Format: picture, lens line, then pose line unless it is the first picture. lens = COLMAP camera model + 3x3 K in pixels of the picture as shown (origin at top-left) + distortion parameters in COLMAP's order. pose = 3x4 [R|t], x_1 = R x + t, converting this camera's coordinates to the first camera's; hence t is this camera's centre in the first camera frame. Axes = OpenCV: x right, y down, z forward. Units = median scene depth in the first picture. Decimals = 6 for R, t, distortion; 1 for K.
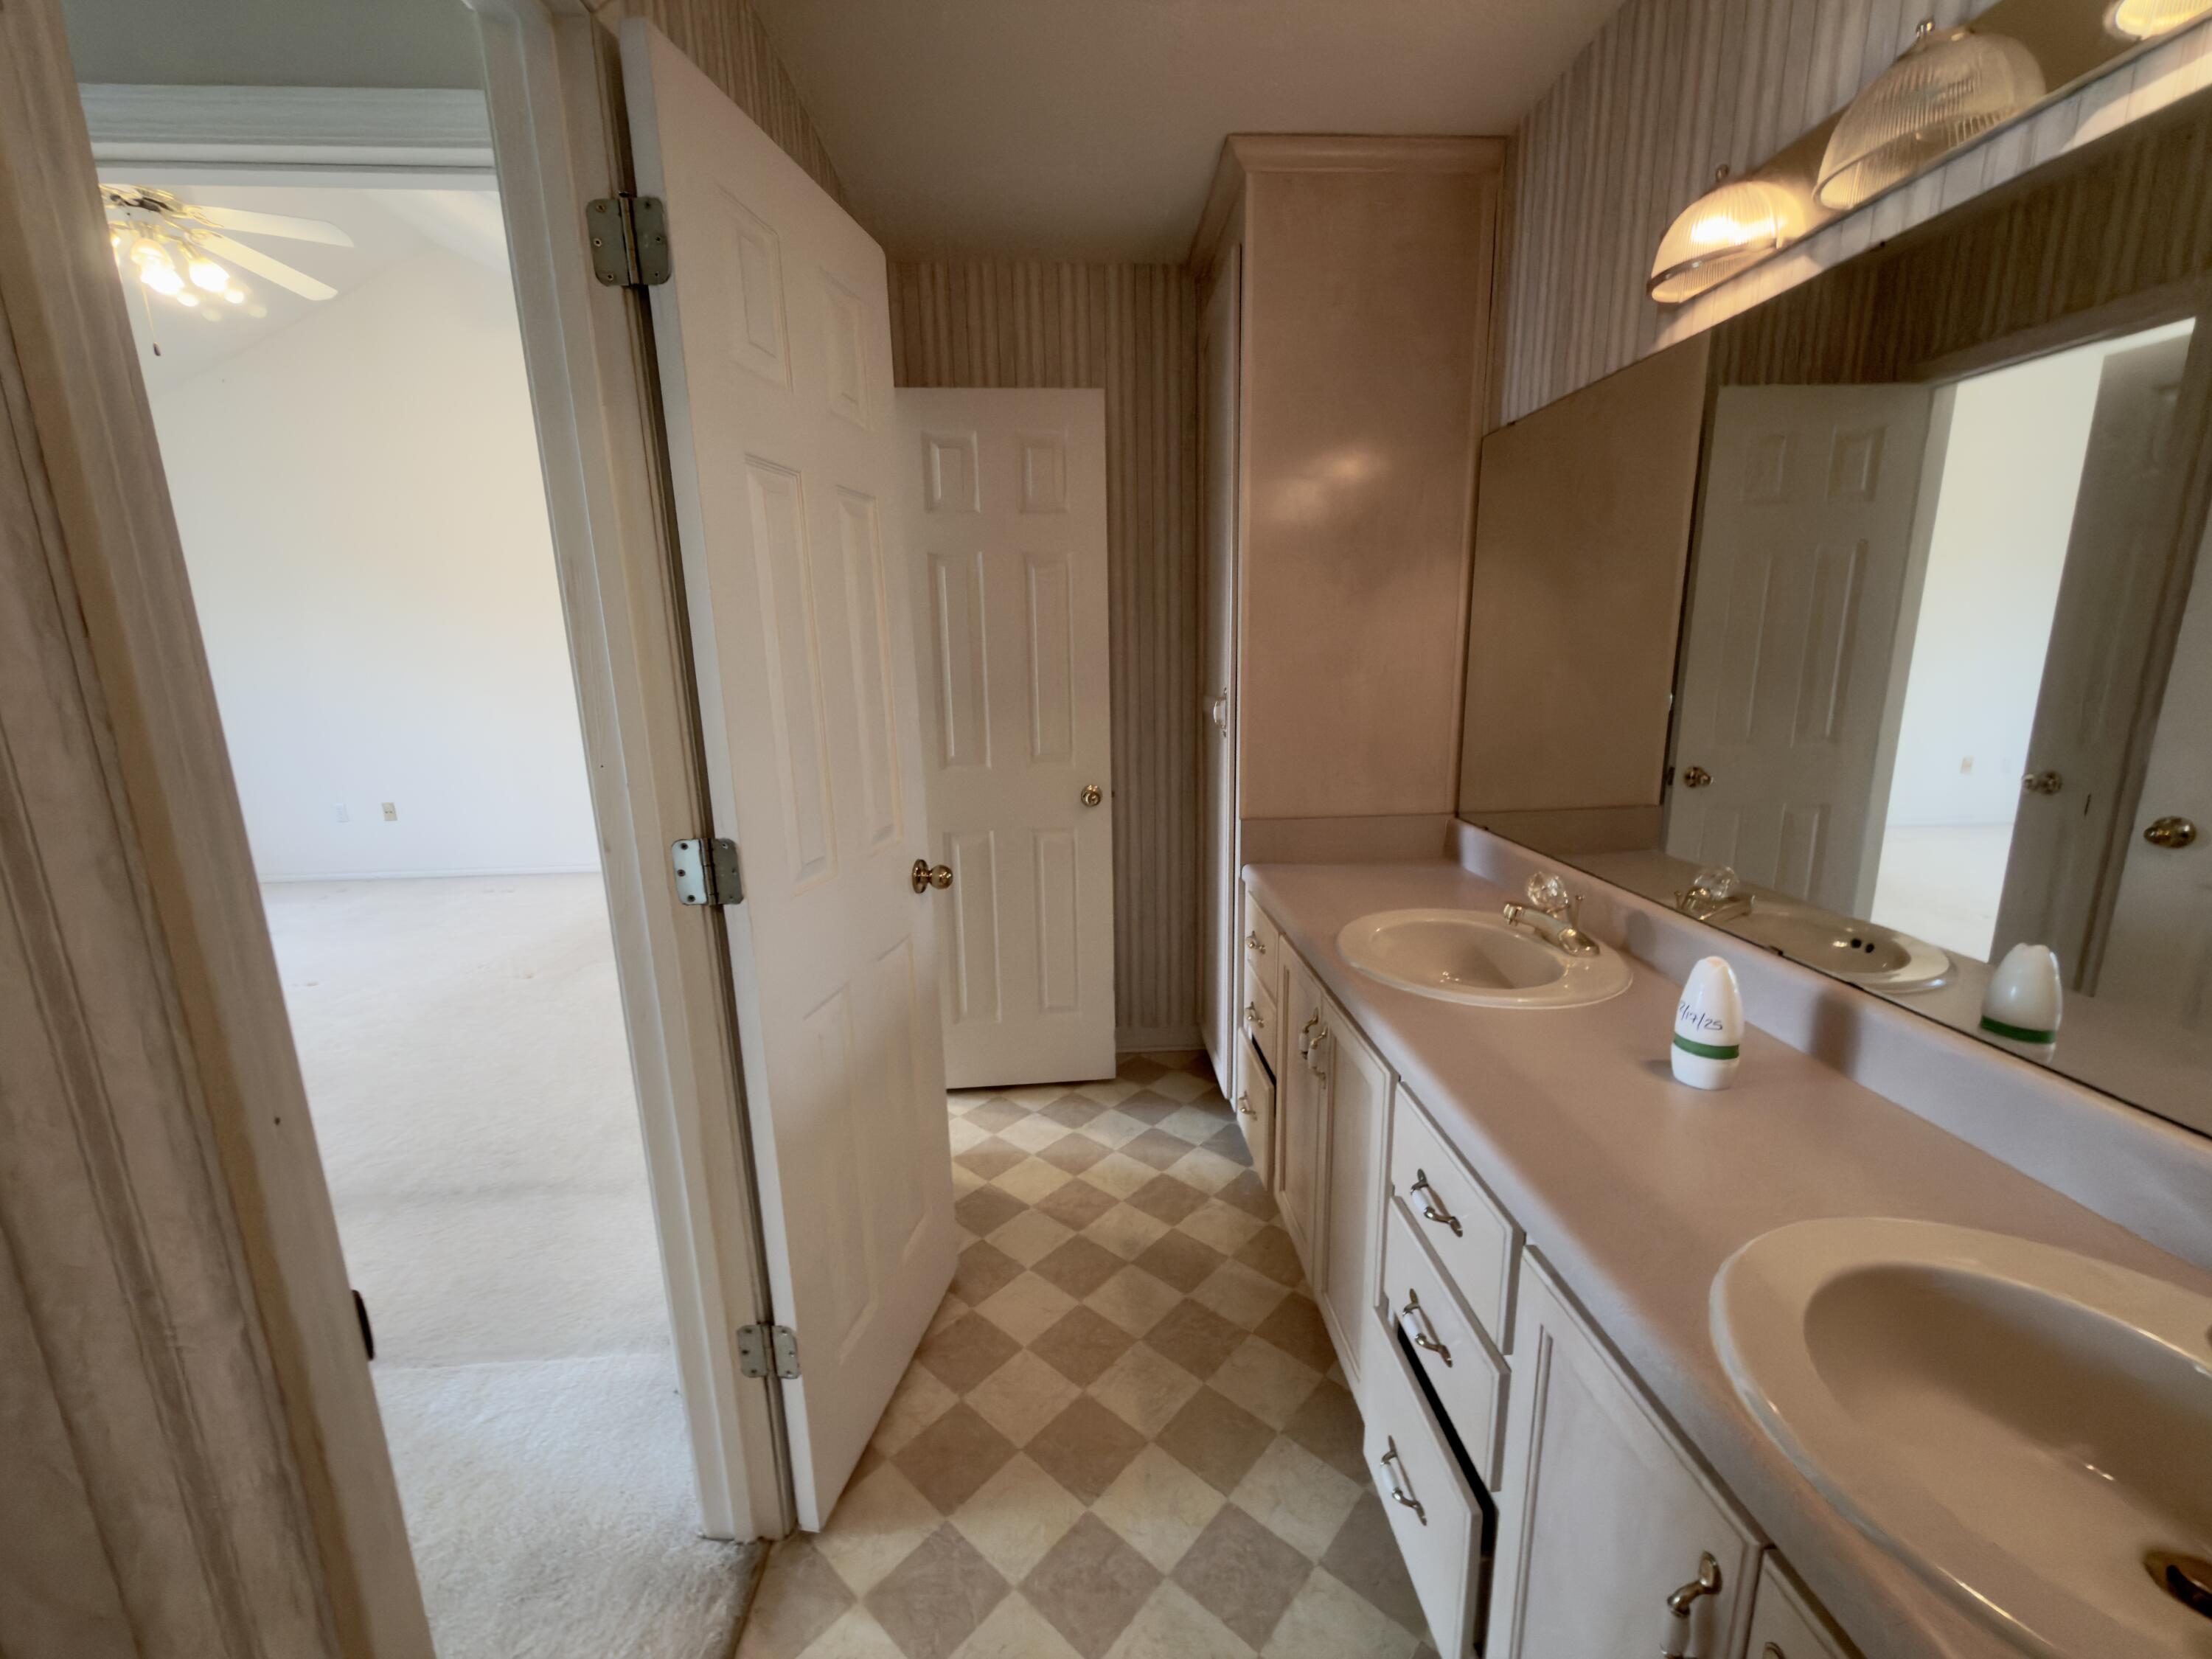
lens RADIAL K [[884.5, 0, 1106.0], [0, 884.5, 829.5], [0, 0, 1]] dist [0.000885, 0.000030]
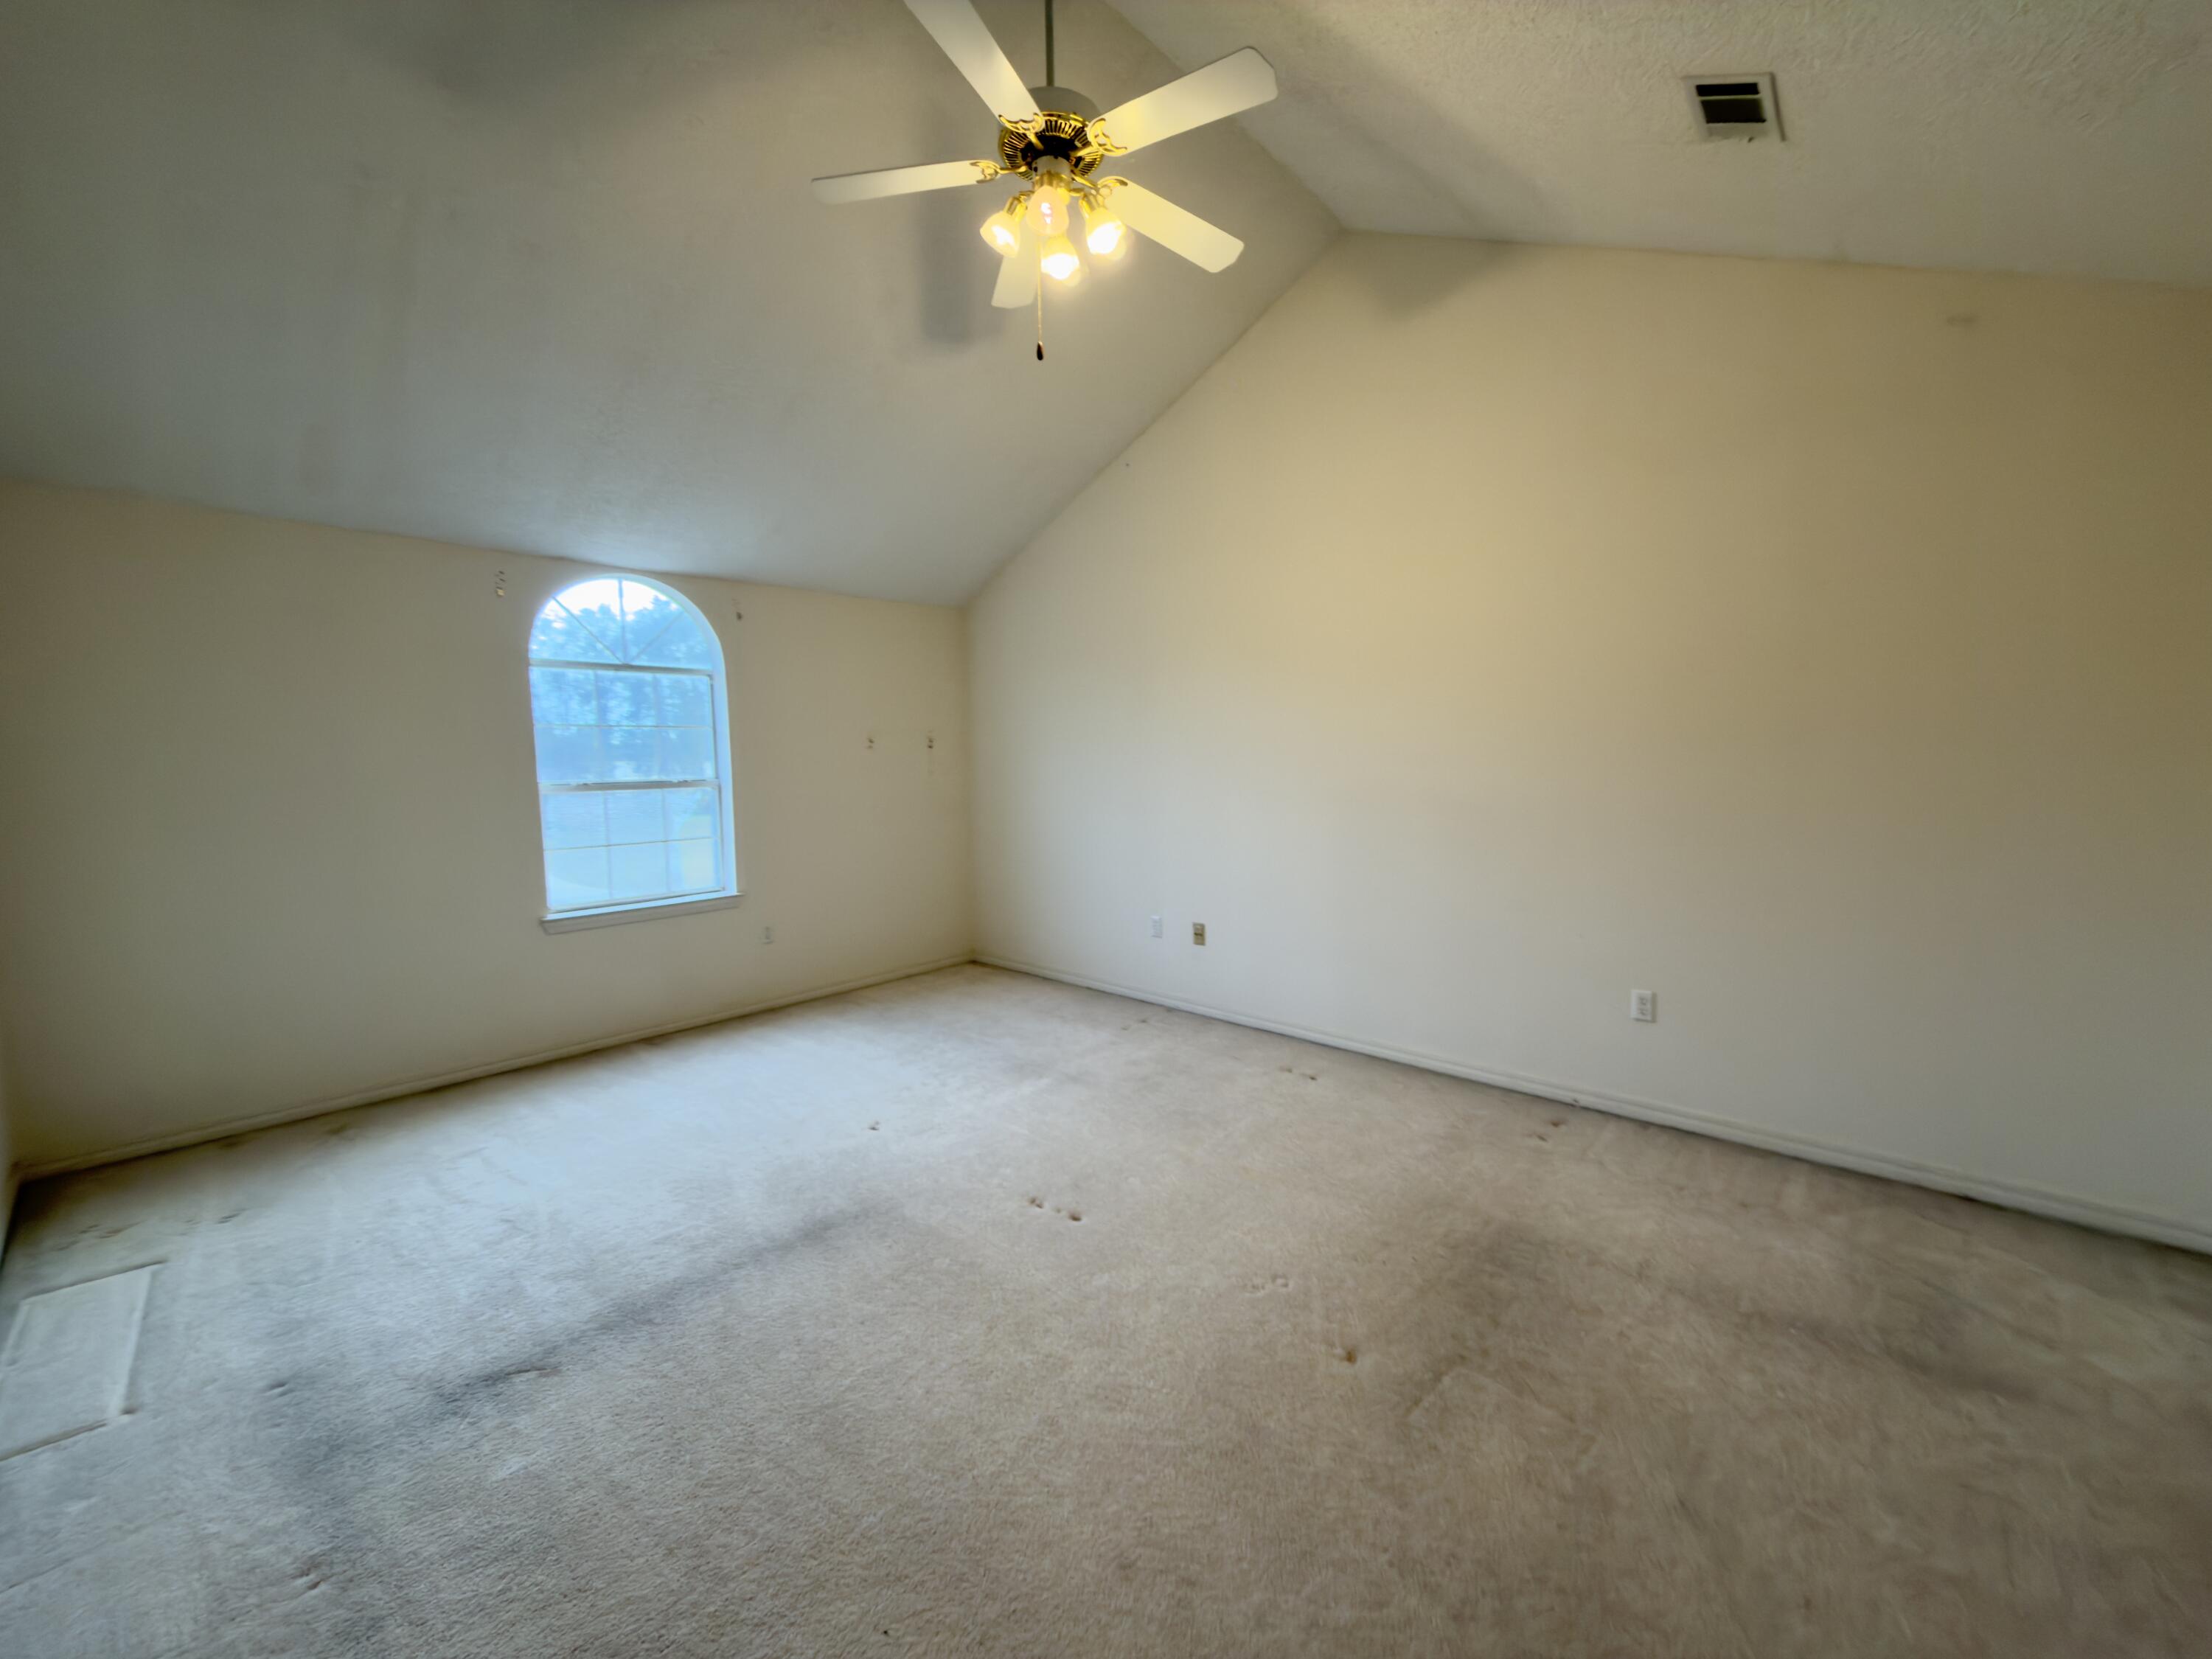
lens RADIAL K [[884.5, 0, 1106.0], [0, 884.5, 829.5], [0, 0, 1]] dist [0.000885, 0.000030]
pose [[0.693903, 0.068199, -0.716832, -0.397714], [-0.147468, 0.987864, -0.048767, -0.094919], [0.704806, 0.139549, 0.695539, 0.489684]]
